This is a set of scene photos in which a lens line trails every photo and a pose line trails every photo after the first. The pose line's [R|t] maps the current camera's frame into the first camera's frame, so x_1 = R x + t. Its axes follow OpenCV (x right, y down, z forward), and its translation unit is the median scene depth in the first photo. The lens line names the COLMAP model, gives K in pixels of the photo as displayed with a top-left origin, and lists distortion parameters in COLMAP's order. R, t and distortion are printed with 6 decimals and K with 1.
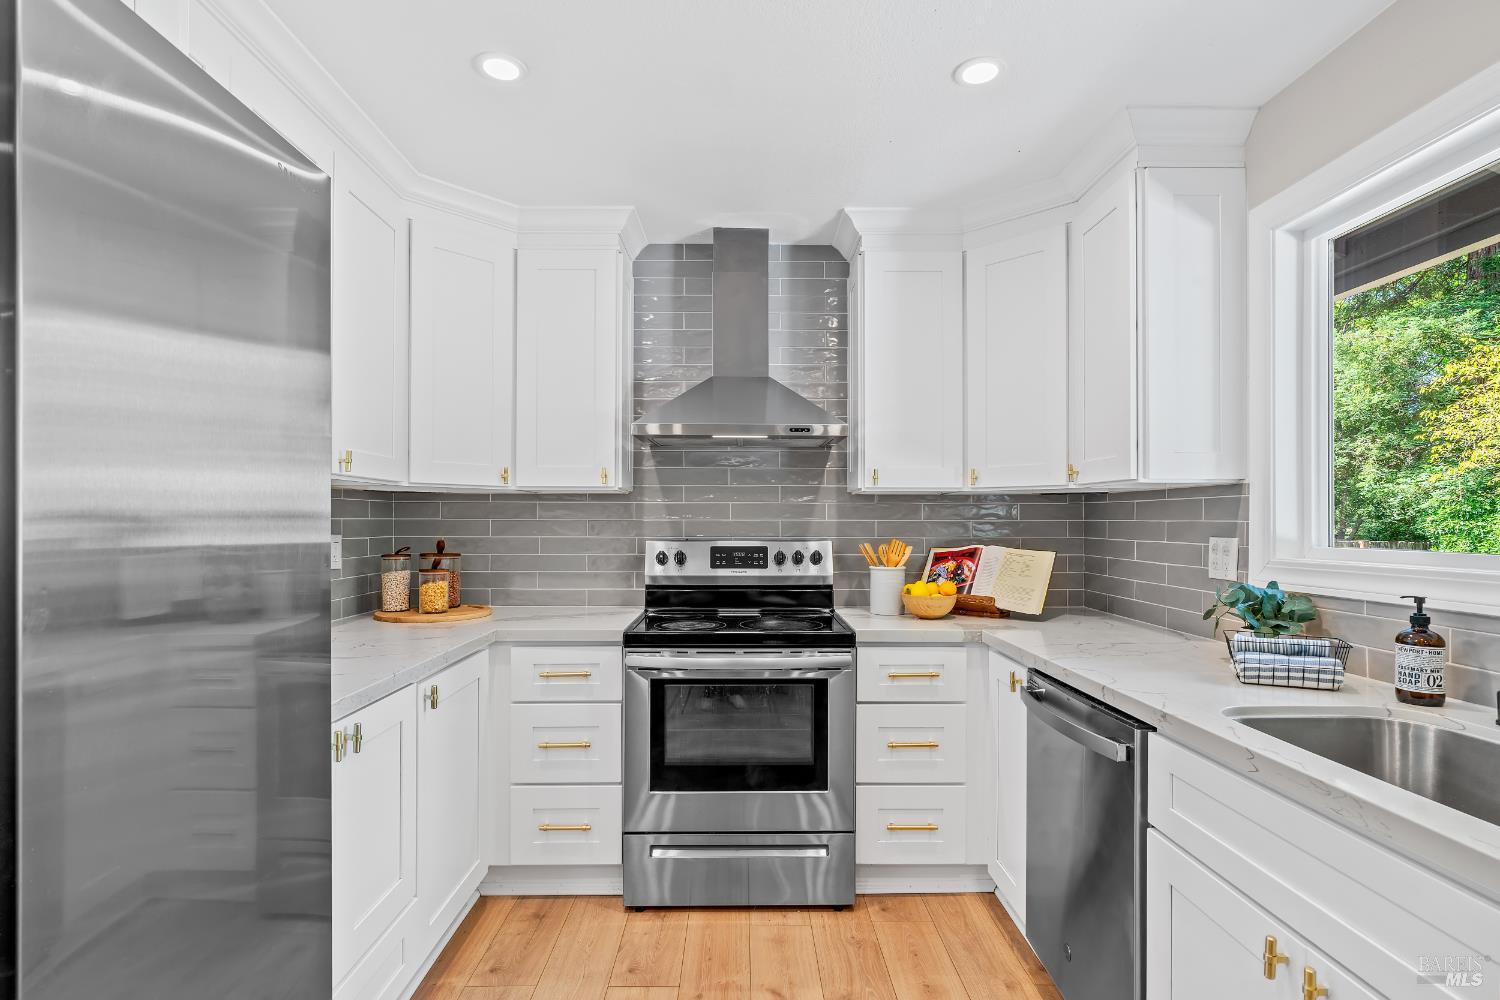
lens RADIAL K [[744.1, 0, 746.7], [0, 744.1, 517.1], [0, 0, 1]] dist [-0.007816, 0.001263]
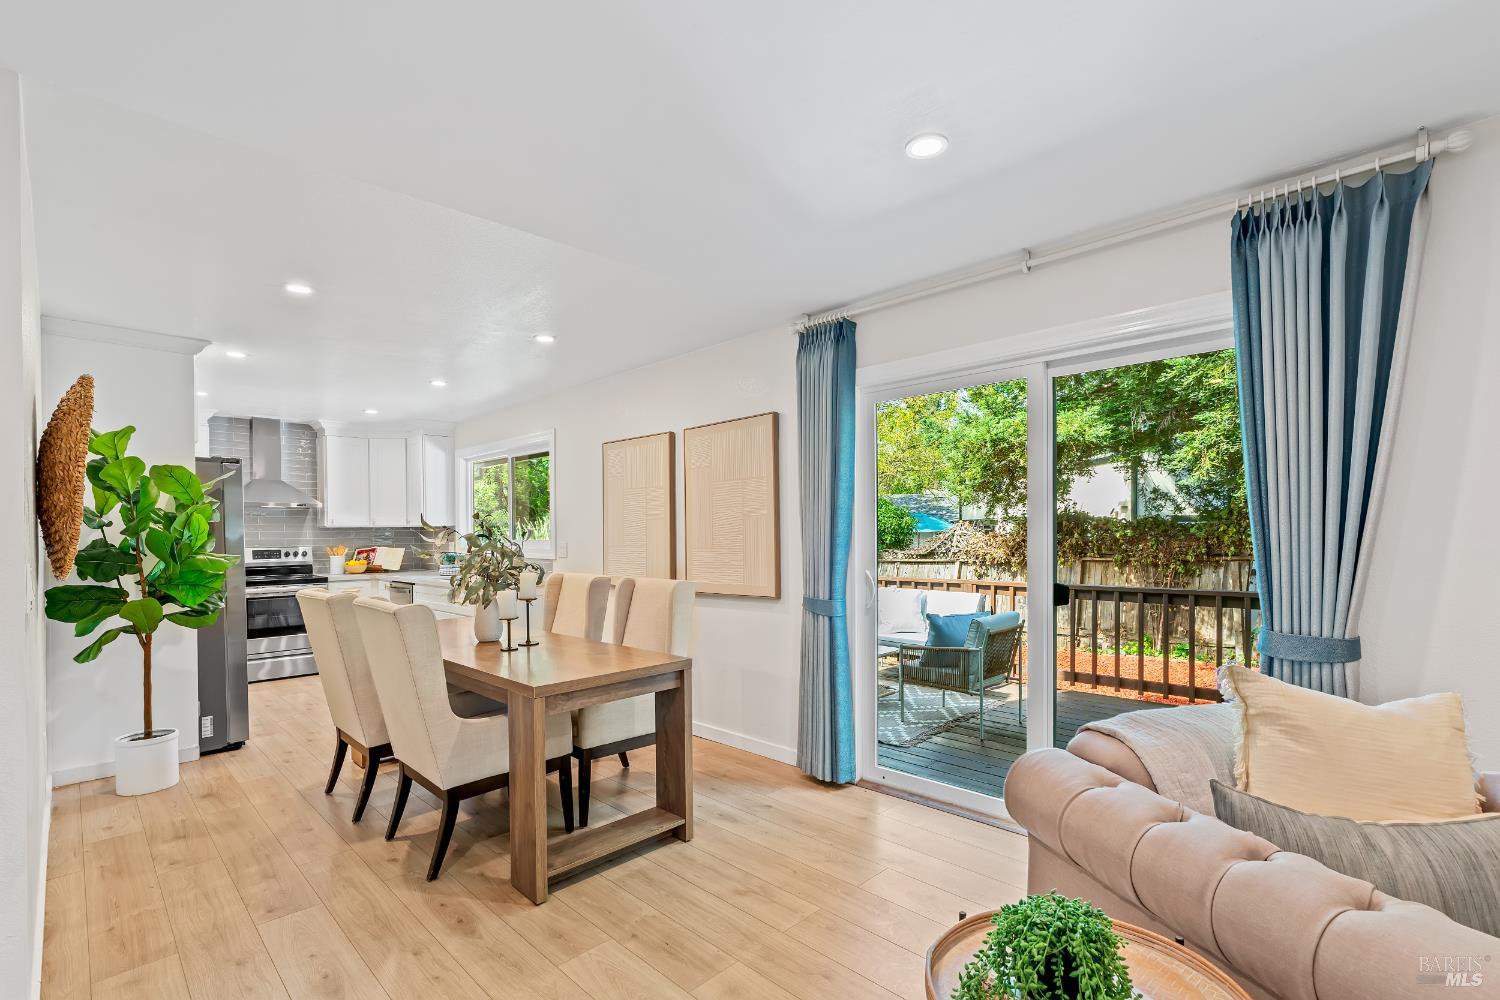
lens RADIAL K [[690.4, 0, 748.9], [0, 690.4, 533.9], [0, 0, 1]] dist [-0.000570, -0.000021]
pose [[0.721193, -0.012299, 0.692625, -0.463585], [0.007783, 0.999923, 0.009652, -0.023405], [-0.692691, -0.001570, 0.721233, -1.809734]]
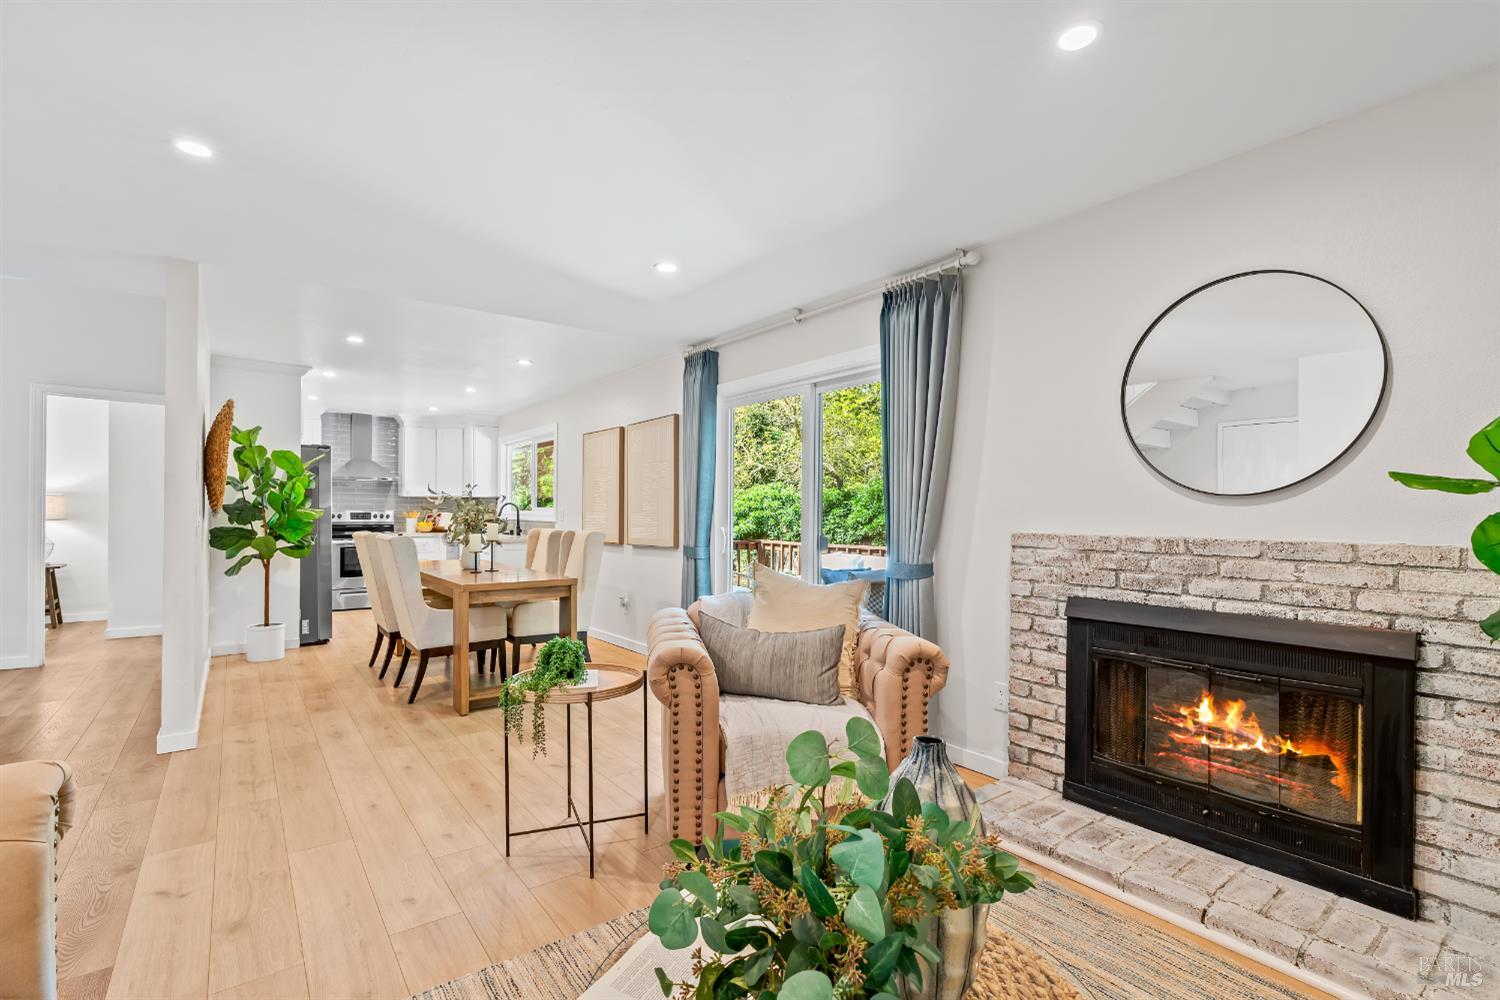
lens RADIAL K [[691.6, 0, 751.1], [0, 691.6, 511.7], [0, 0, 1]] dist [-0.001077, 0.000086]
pose [[0.810726, 0.003982, 0.585412, -0.418816], [-0.008077, 0.999958, 0.004383, 0.010052], [-0.585370, -0.008281, 0.810724, -2.562232]]
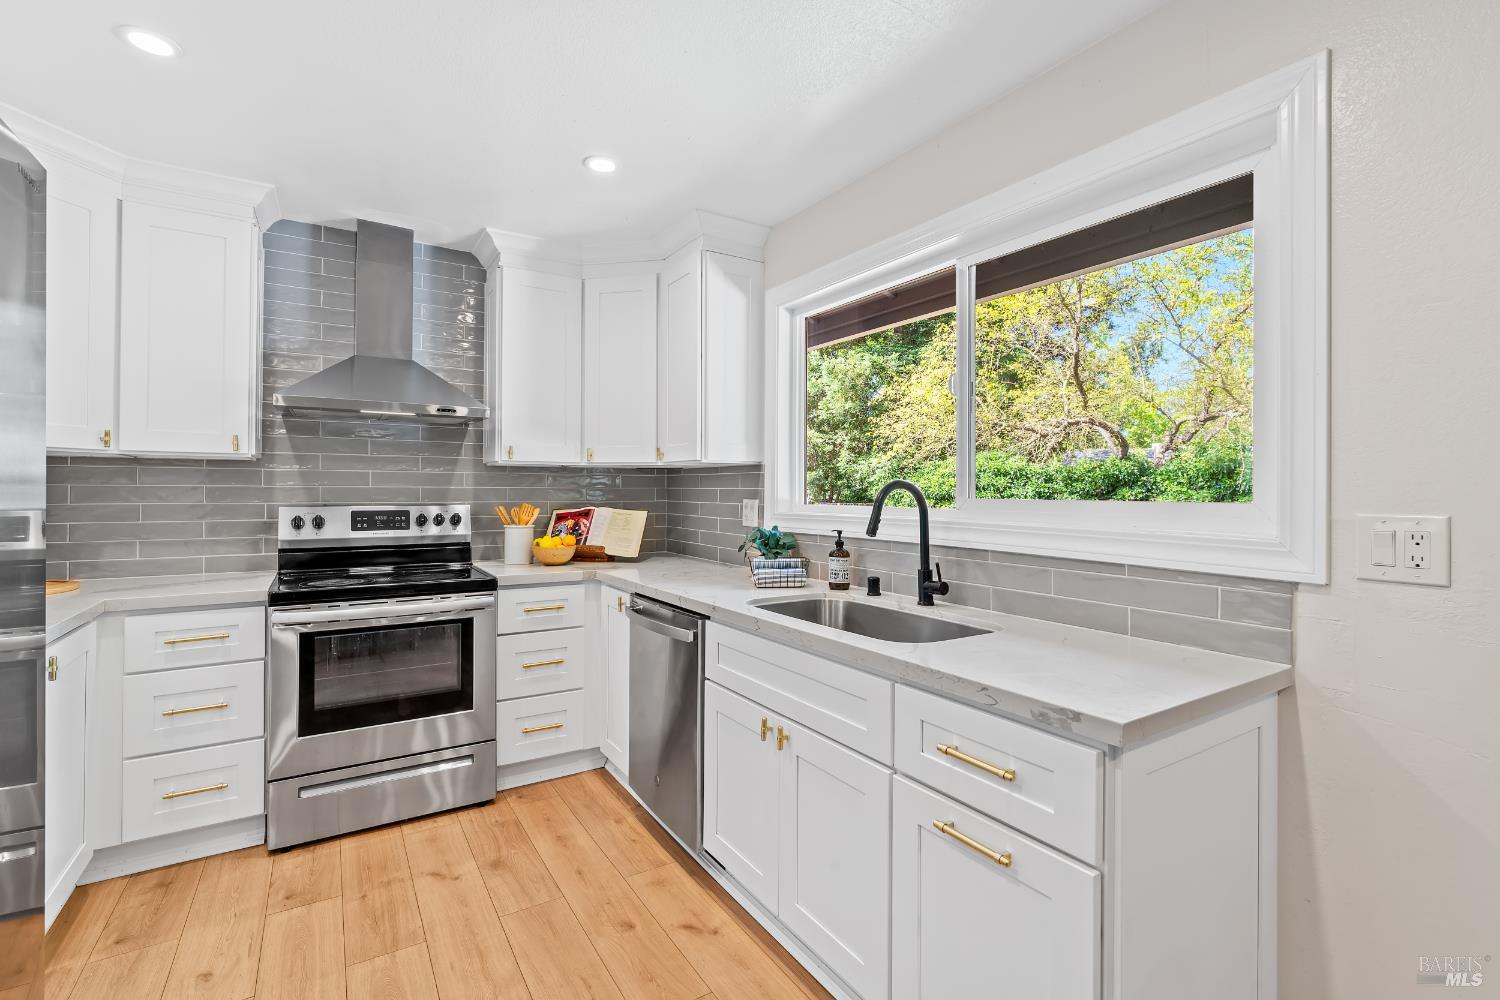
lens RADIAL K [[677.6, 0, 745.4], [0, 677.6, 484.0], [0, 0, 1]] dist [-0.002257, 0.000041]
pose [[0.853955, 0.006182, 0.520310, -0.077412], [-0.005163, 0.999981, -0.003407, 0.000636], [-0.520321, 0.000223, 0.853971, -0.153515]]
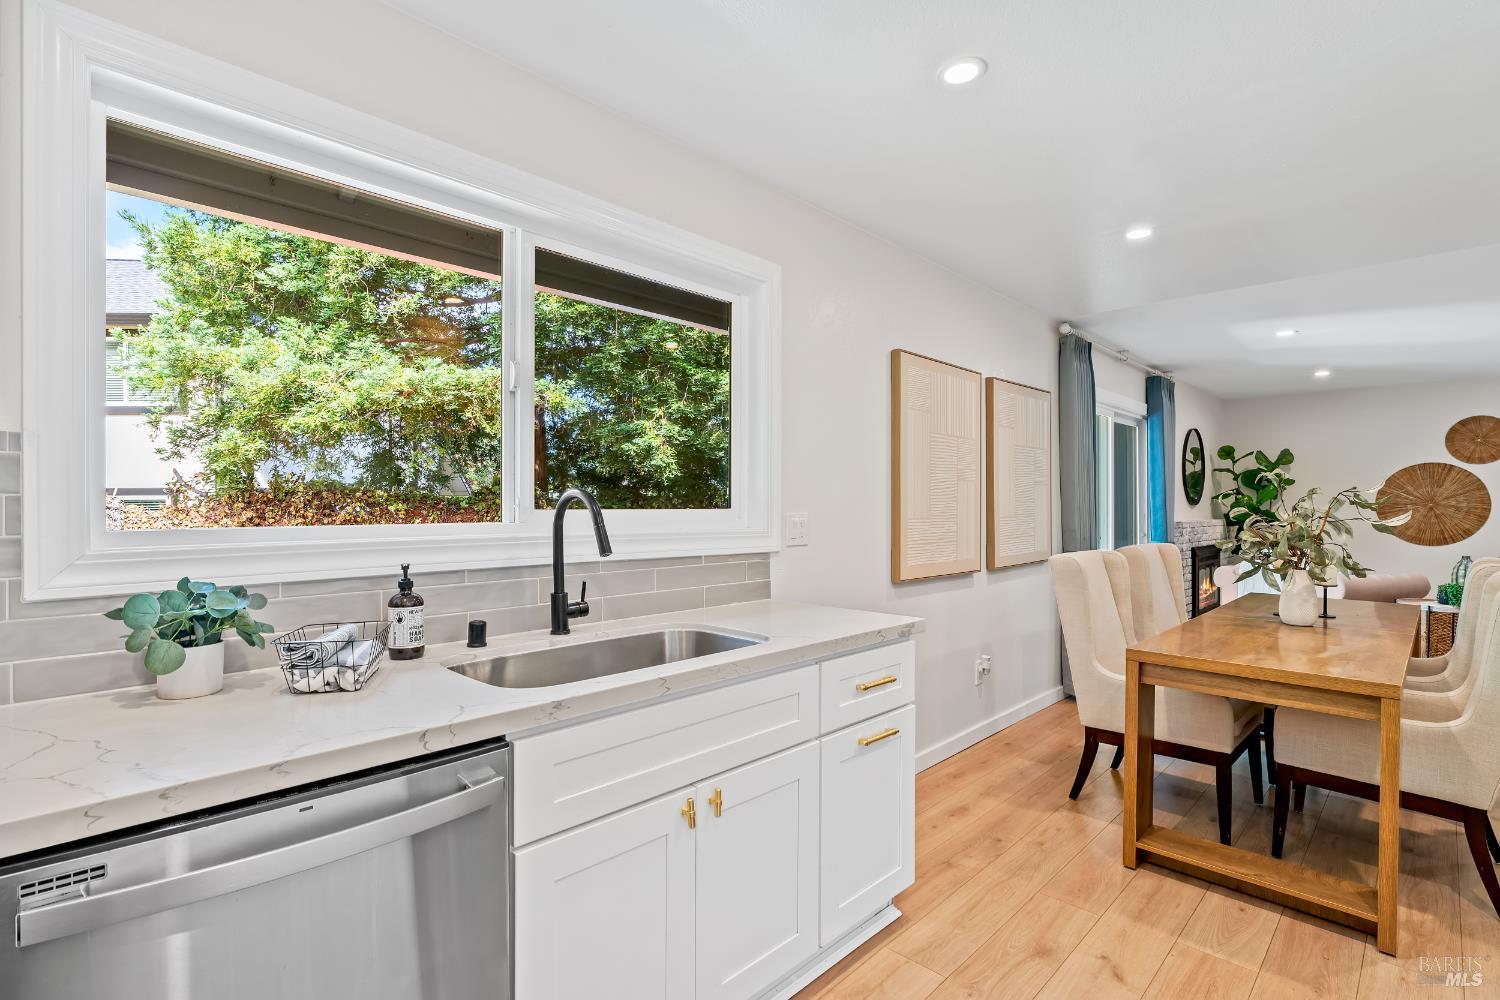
lens RADIAL K [[705.2, 0, 745.6], [0, 705.2, 503.9], [0, 0, 1]] dist [-0.003478, 0.000698]
pose [[-0.702465, -0.000684, 0.711718, -0.116077], [-0.005336, 0.999976, -0.004306, 0.008921], [-0.711699, -0.006823, -0.702452, 0.730357]]
